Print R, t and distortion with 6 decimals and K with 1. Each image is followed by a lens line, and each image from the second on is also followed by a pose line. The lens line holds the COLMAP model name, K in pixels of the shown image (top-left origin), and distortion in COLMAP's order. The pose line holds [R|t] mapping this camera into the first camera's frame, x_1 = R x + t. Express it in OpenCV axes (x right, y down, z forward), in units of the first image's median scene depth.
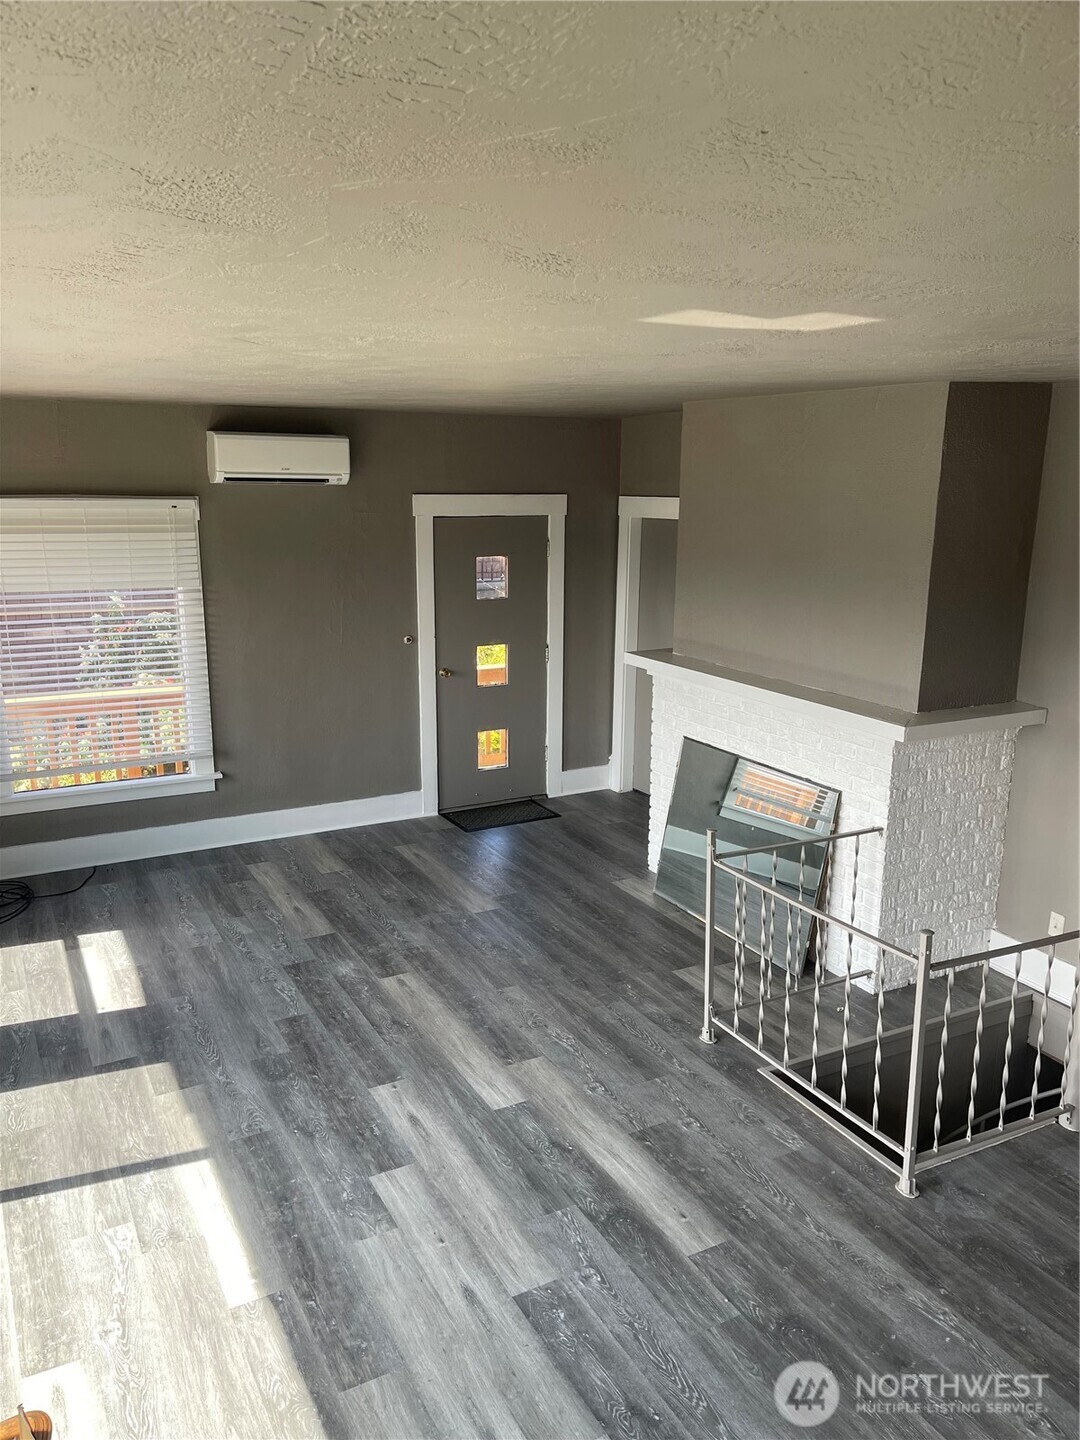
lens RADIAL K [[1105.0, 0, 540.0], [0, 1105.0, 720.0], [0, 0, 1]] dist [0.008080, -0.000991]
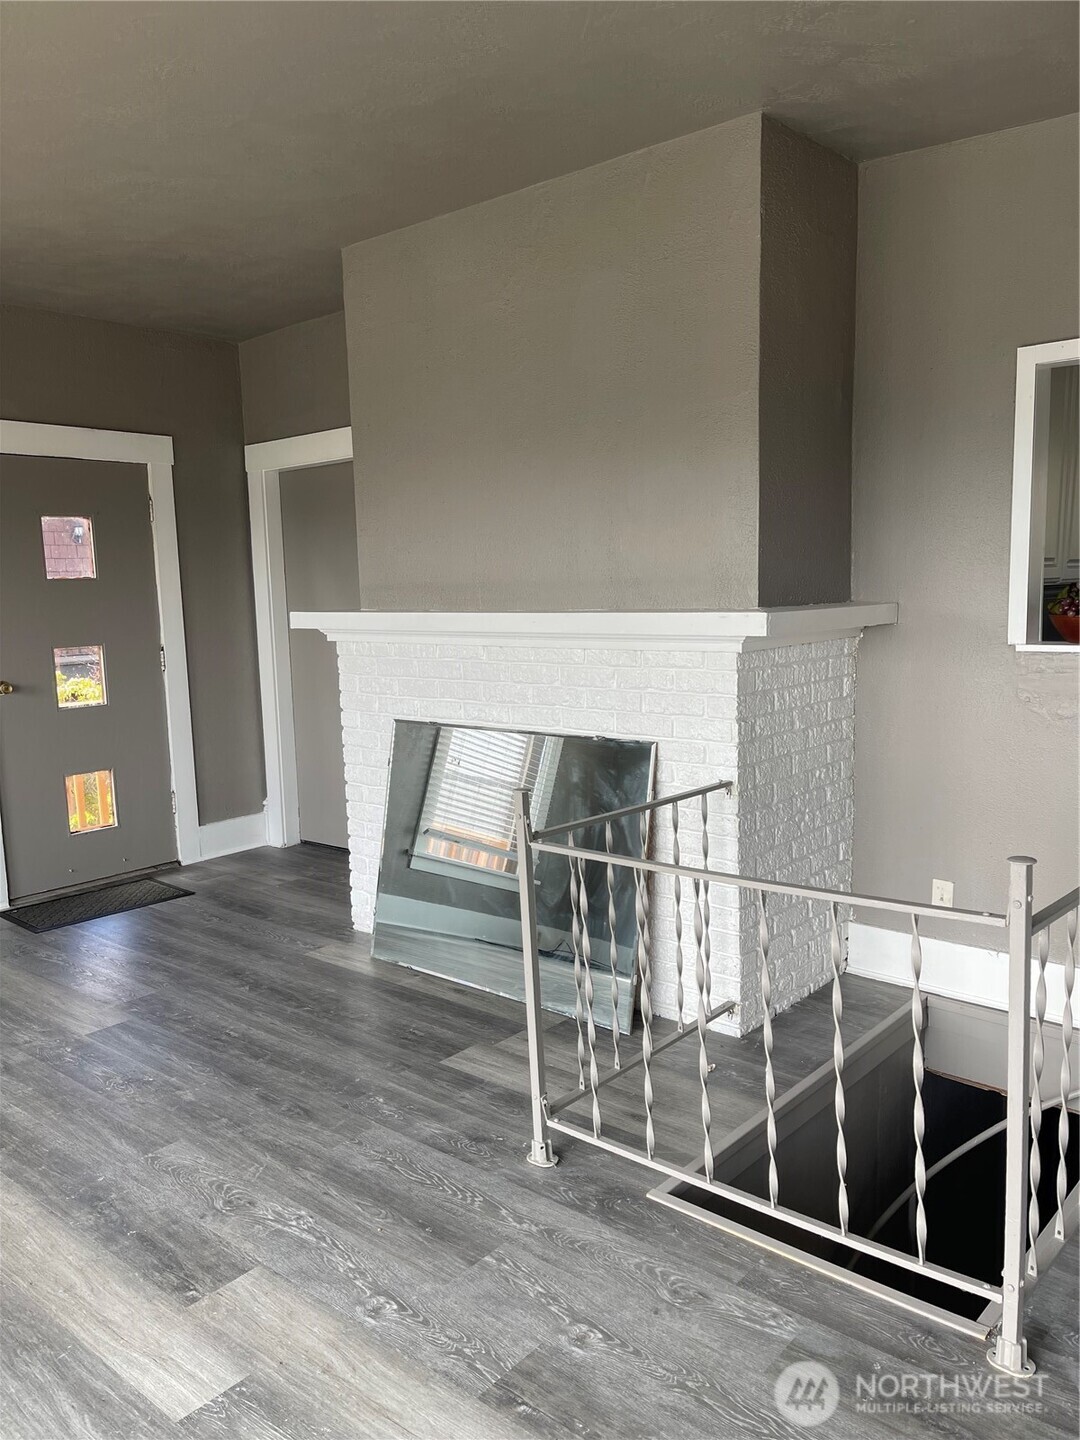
lens RADIAL K [[1111.5, 0, 540.0], [0, 1111.5, 720.0], [0, 0, 1]] dist [0.084876, -0.106458]
pose [[0.934199, -0.083947, 0.346735, -0.030451], [0.117117, 0.990221, -0.075805, 0.092321], [-0.336981, 0.111425, 0.934895, 0.374722]]
